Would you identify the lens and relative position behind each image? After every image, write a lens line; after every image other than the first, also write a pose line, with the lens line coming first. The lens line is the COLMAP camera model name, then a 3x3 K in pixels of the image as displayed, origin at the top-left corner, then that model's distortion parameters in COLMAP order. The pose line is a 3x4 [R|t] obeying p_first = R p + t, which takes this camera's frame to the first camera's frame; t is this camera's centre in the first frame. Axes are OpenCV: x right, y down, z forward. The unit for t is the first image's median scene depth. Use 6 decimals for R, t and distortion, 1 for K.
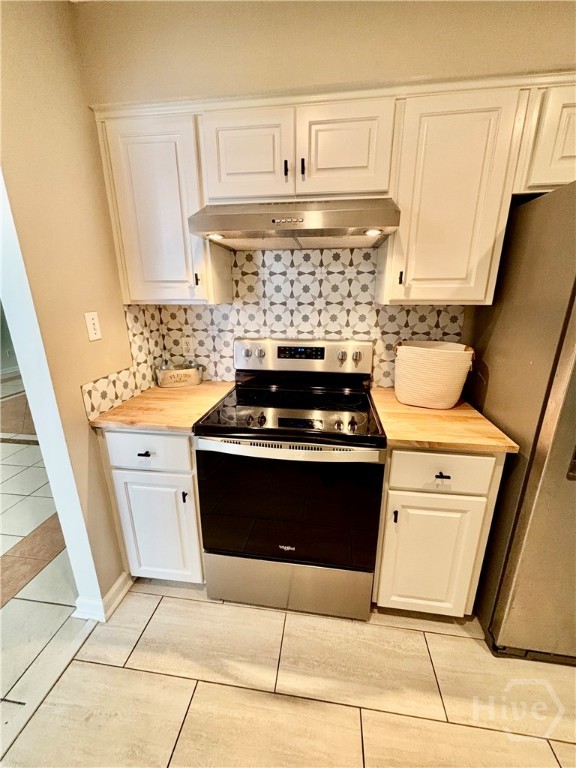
lens RADIAL K [[304.7, 0, 288.0], [0, 304.7, 384.0], [0, 0, 1]] dist [0.007971, -0.000065]
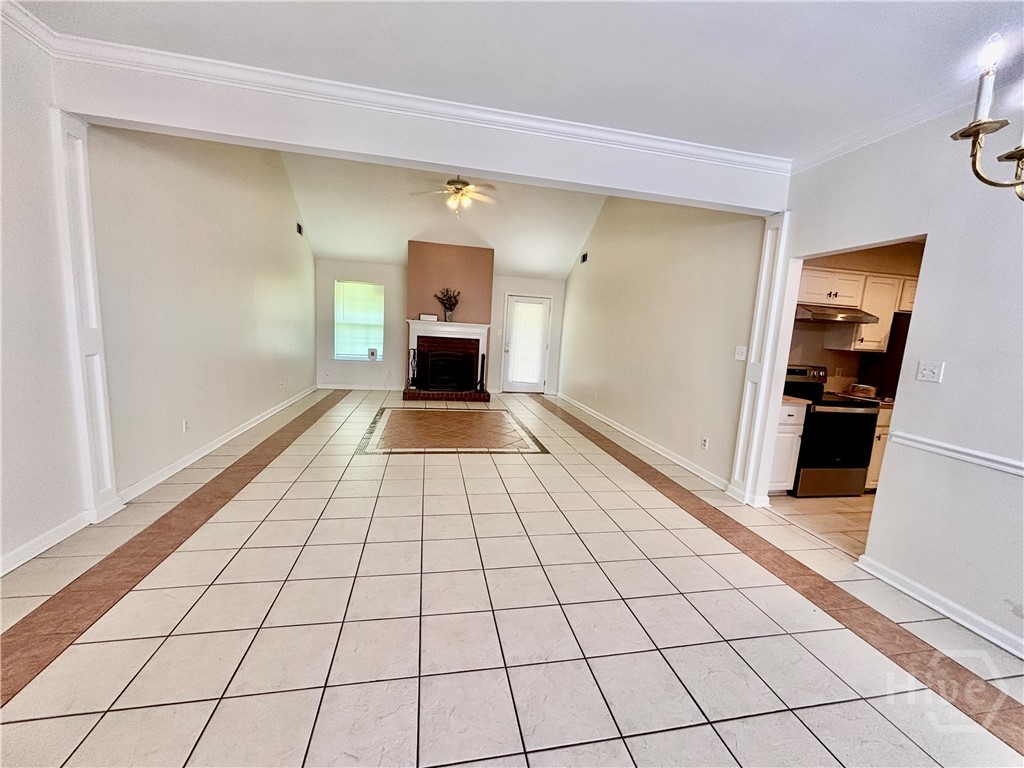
lens RADIAL K [[406.3, 0, 512.0], [0, 406.3, 384.0], [0, 0, 1]] dist [0.007971, -0.000065]
pose [[0.943256, 0.012480, 0.331831, -1.633429], [0.033666, 0.990550, -0.132953, 0.162833], [-0.330355, 0.136580, 0.933923, -0.516257]]
